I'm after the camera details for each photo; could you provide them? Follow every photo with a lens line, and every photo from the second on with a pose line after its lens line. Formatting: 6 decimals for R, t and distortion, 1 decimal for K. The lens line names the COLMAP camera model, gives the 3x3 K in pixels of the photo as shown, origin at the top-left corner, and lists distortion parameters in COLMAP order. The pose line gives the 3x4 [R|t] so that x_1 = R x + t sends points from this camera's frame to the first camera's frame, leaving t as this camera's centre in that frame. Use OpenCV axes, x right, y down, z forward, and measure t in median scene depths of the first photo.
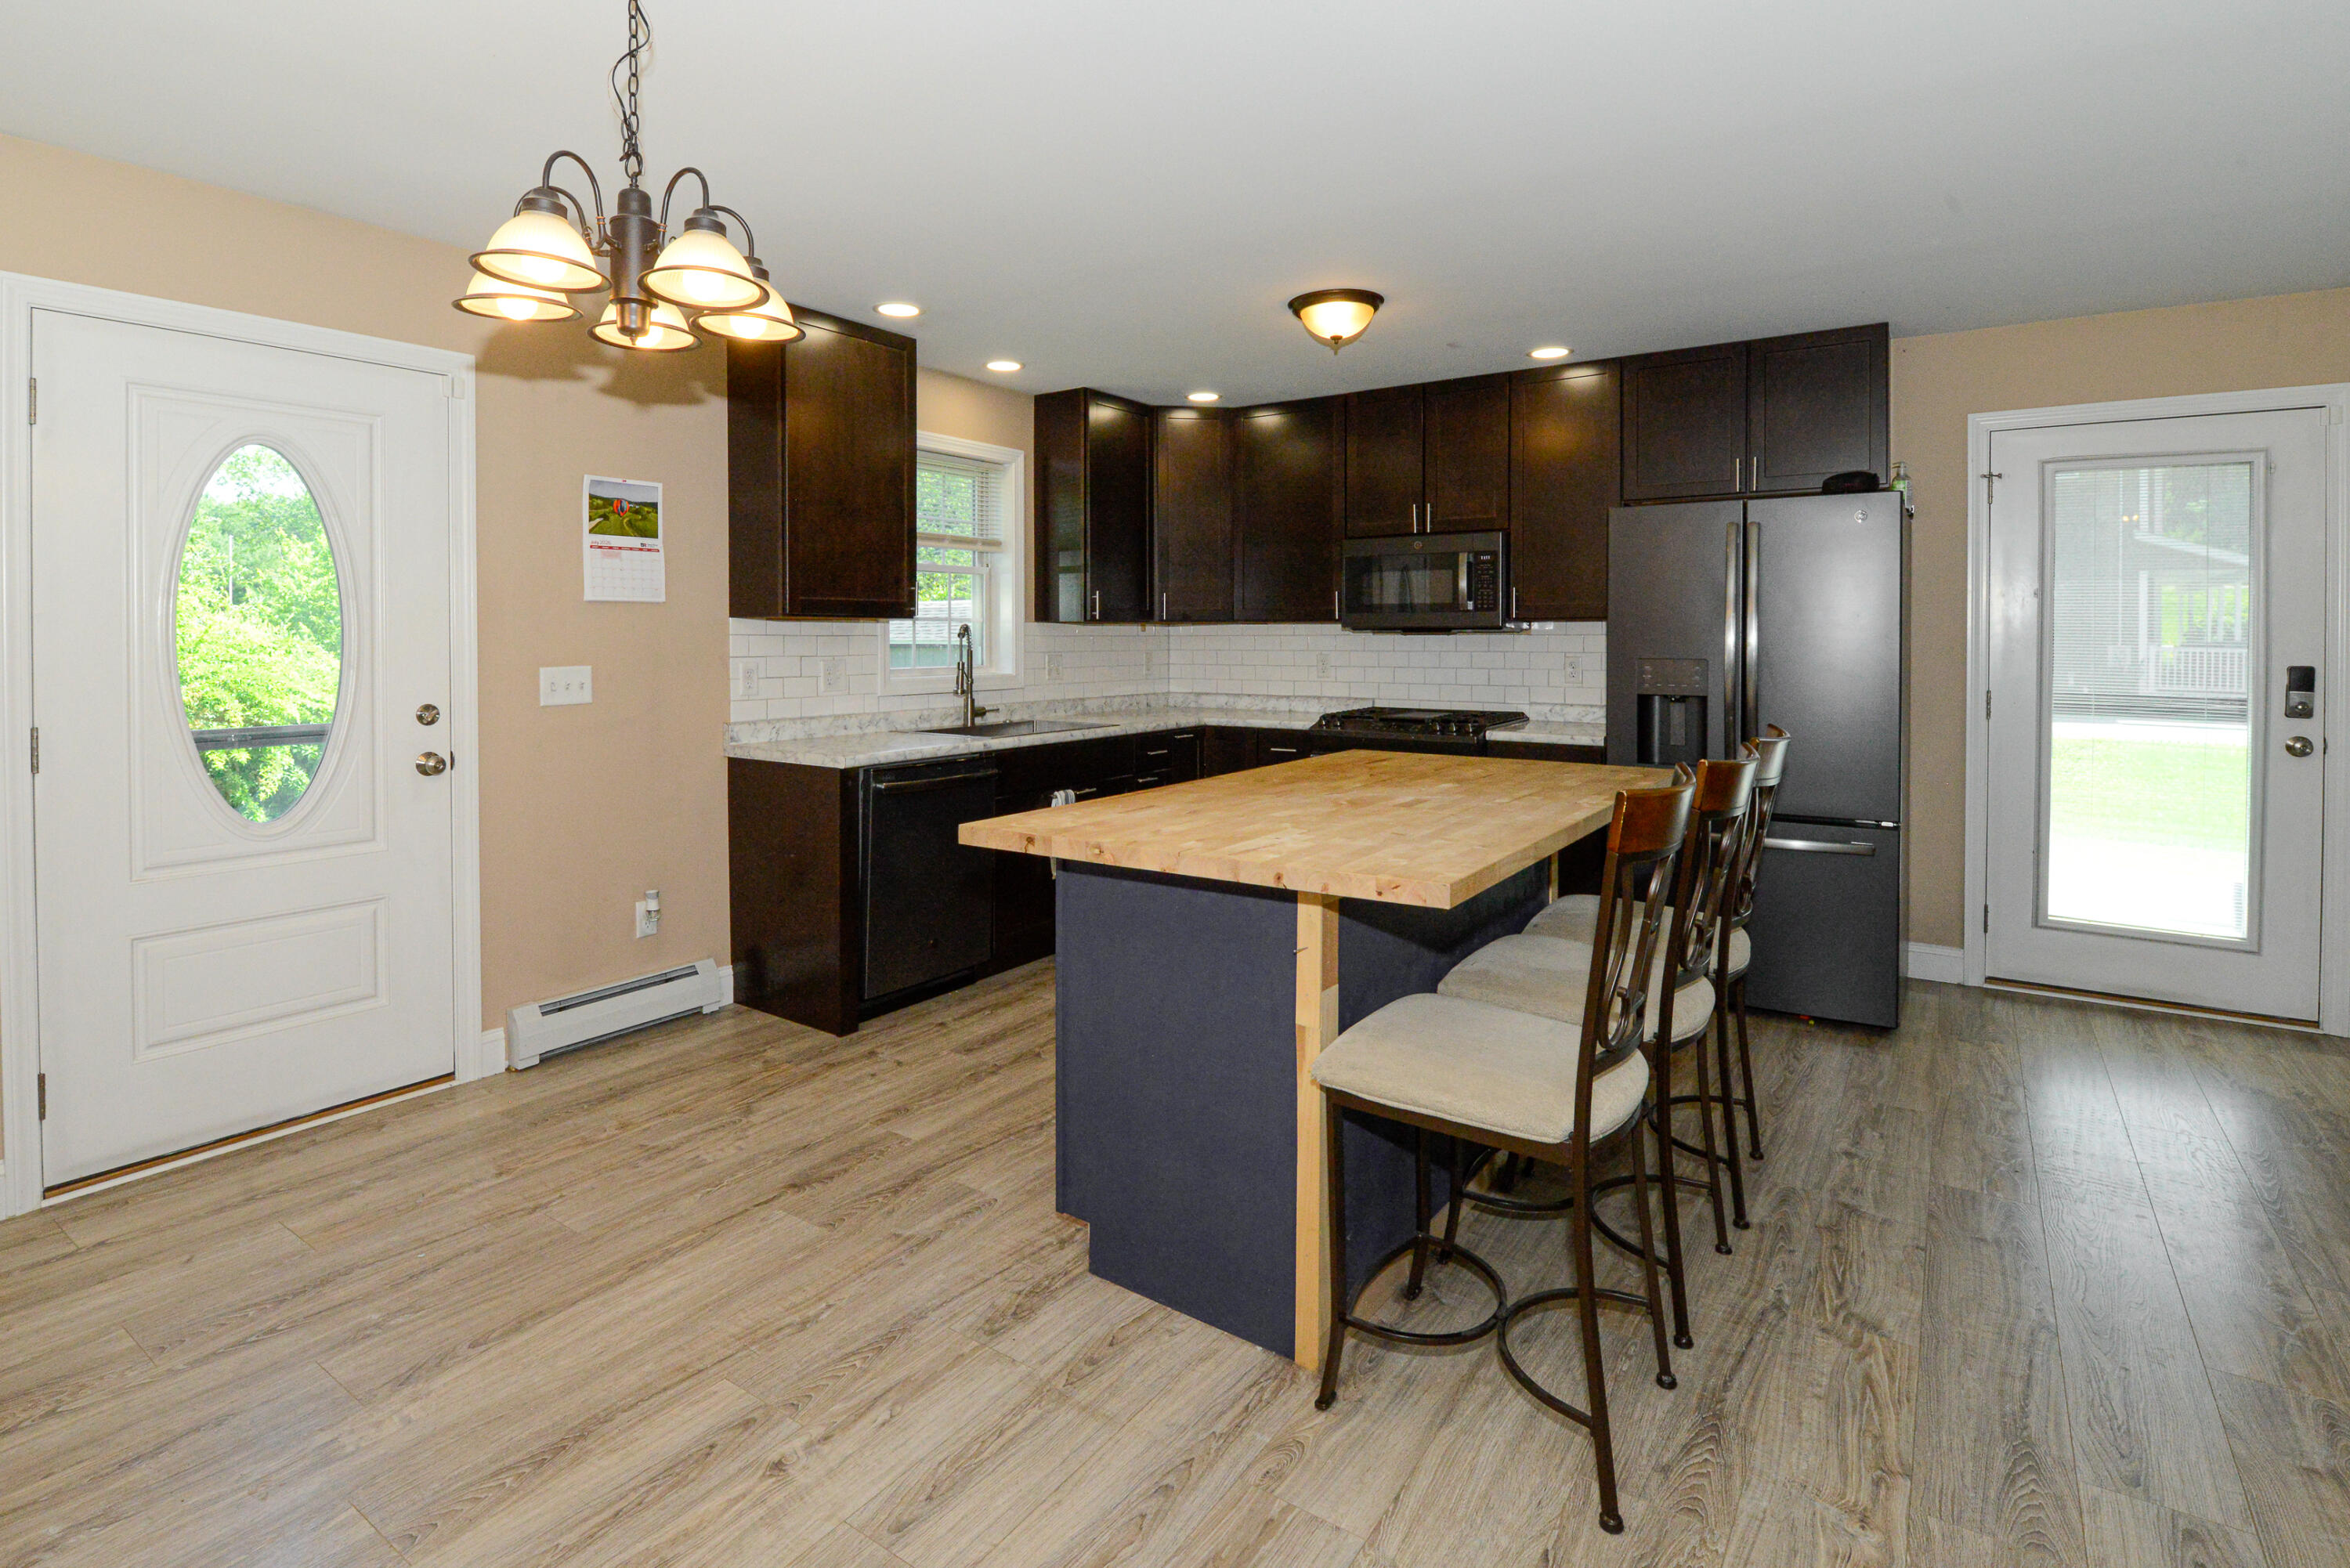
lens RADIAL K [[1133.5, 0, 1150.5], [0, 1133.5, 681.9], [0, 0, 1]] dist [-0.006455, -0.003092]
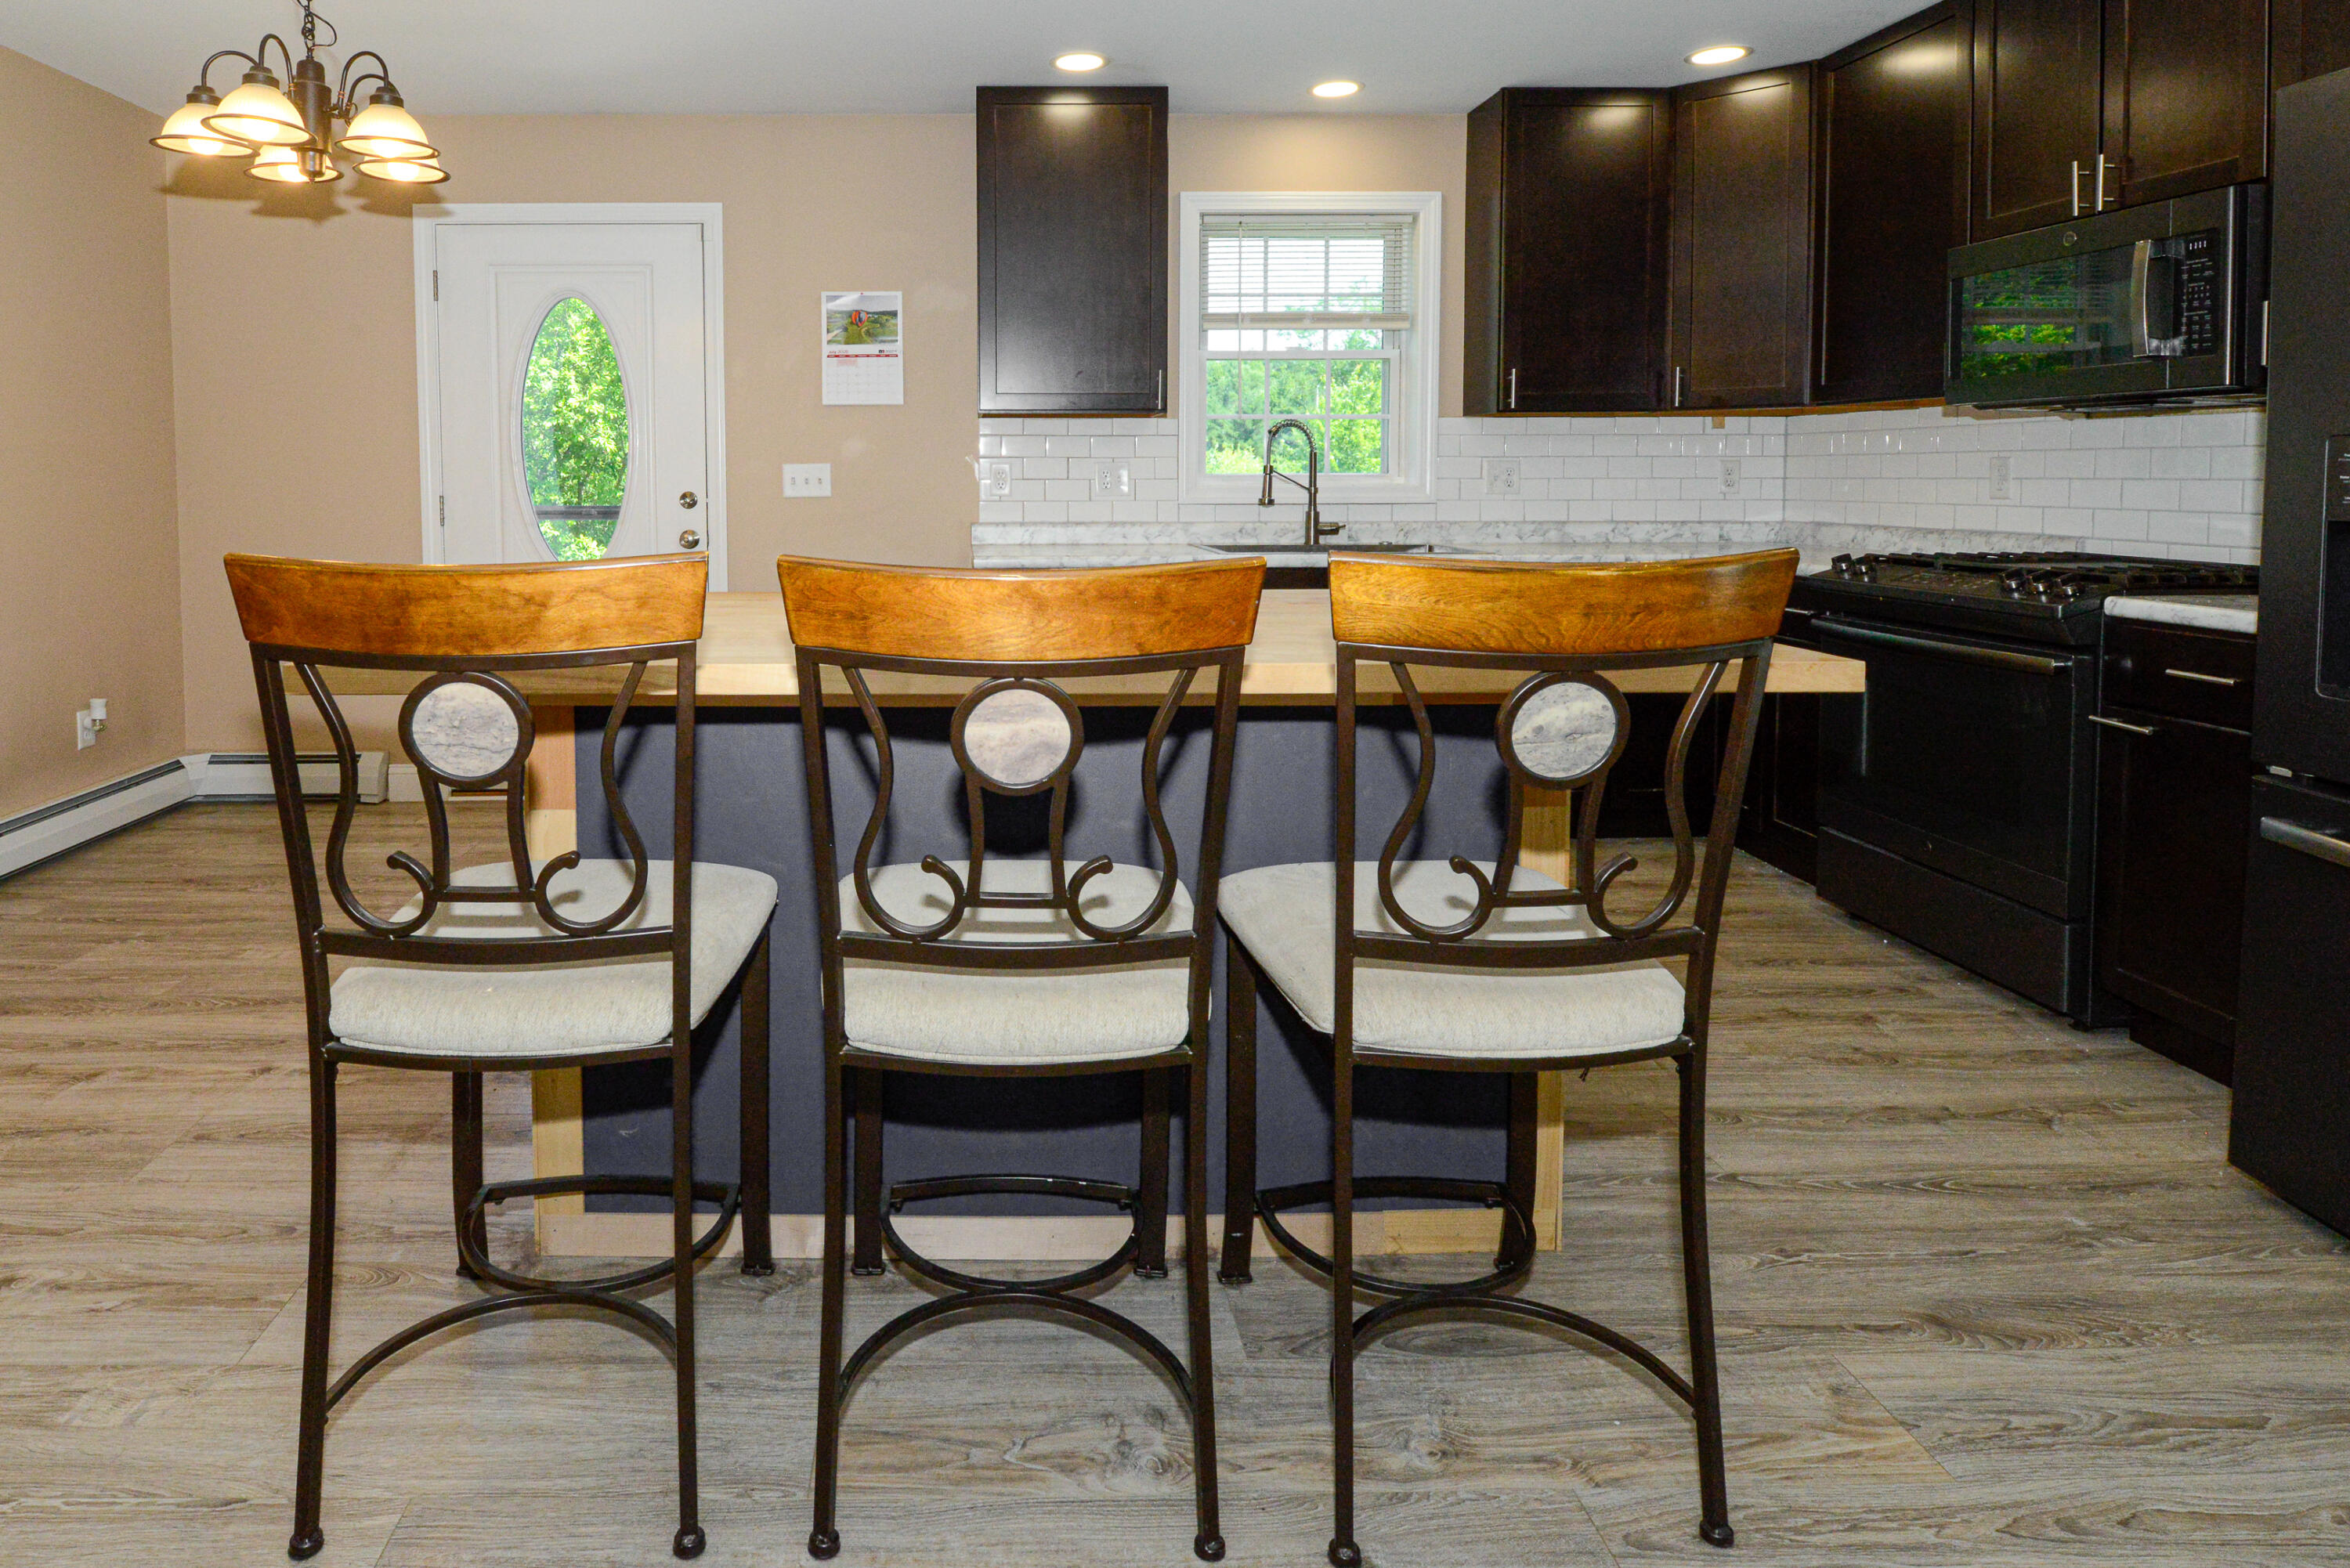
lens RADIAL K [[1296.3, 0, 1005.1], [0, 1296.3, 516.4], [0, 0, 1]] dist [-0.003231, 0.000103]
pose [[0.586608, 0.024519, -0.809500, 0.583665], [-0.027404, 0.999570, 0.010418, 0.018117], [0.809407, 0.016072, 0.587028, 0.356142]]
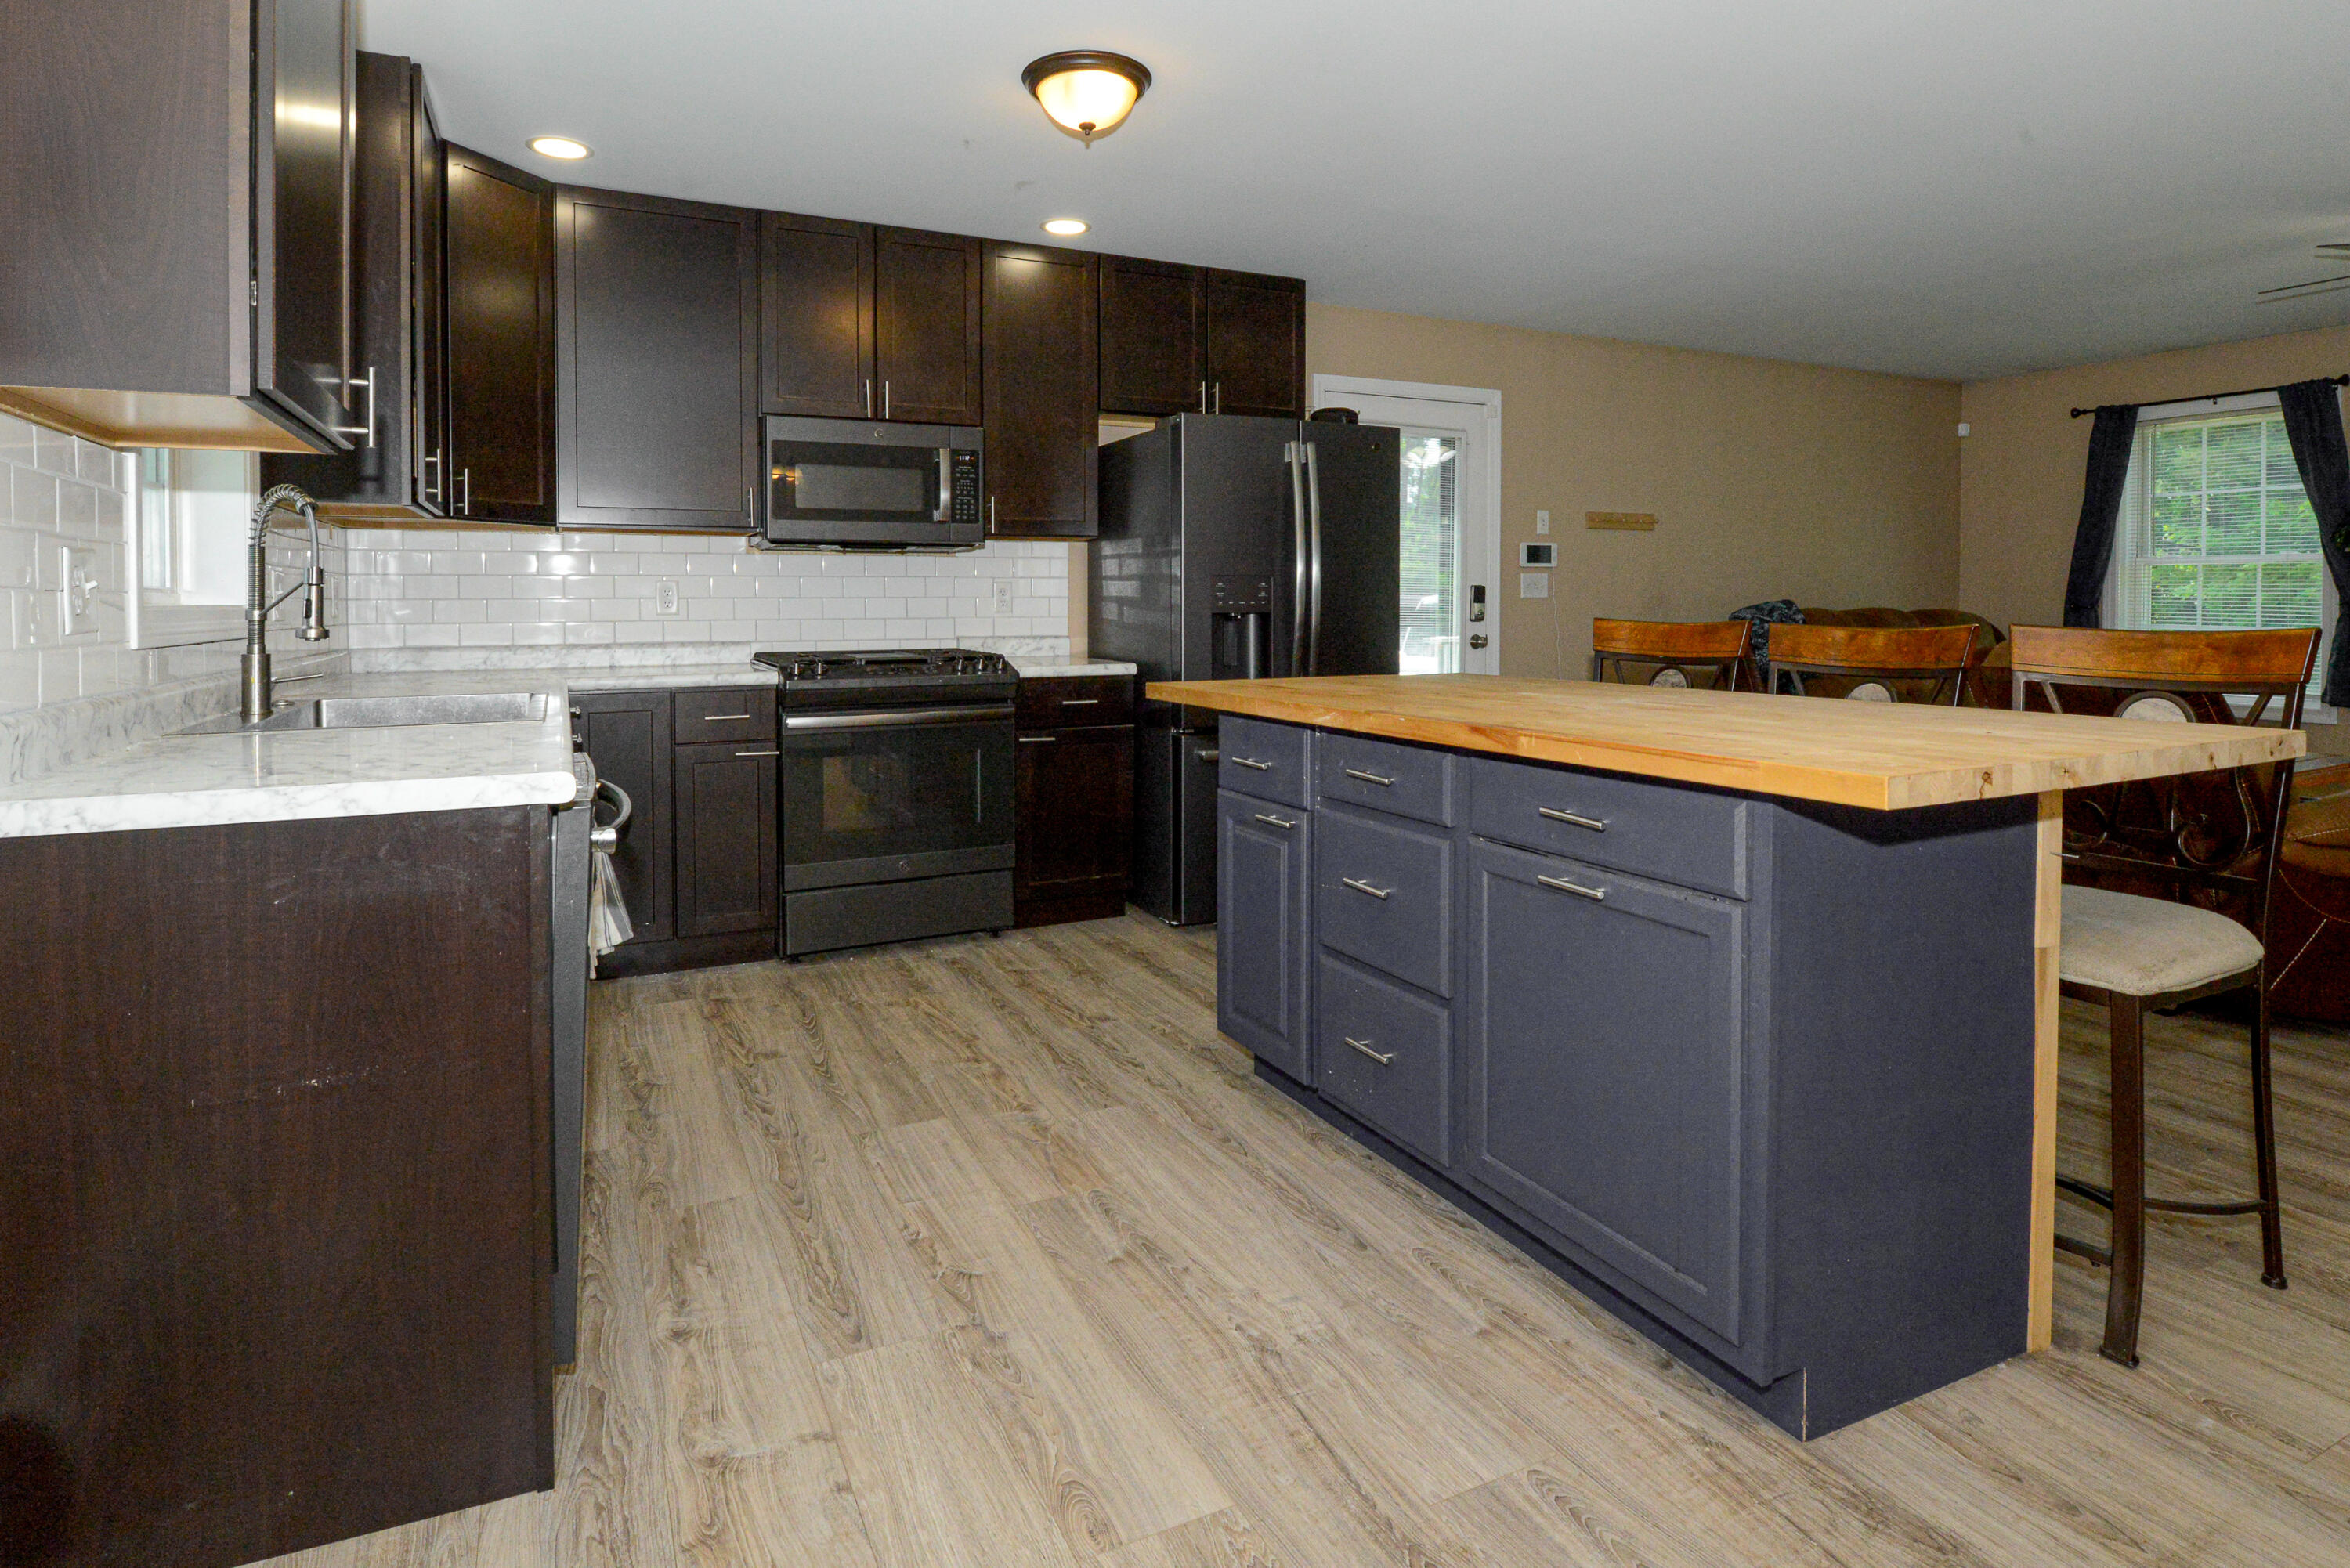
lens RADIAL K [[1213.0, 0, 1165.5], [0, 1213.0, 603.8], [0, 0, 1]] dist [-0.008840, -0.006028]
pose [[0.505270, -0.006461, 0.862937, -0.504680], [0.037930, 0.999172, -0.014727, 0.018547], [-0.862127, 0.040172, 0.505097, 0.567474]]
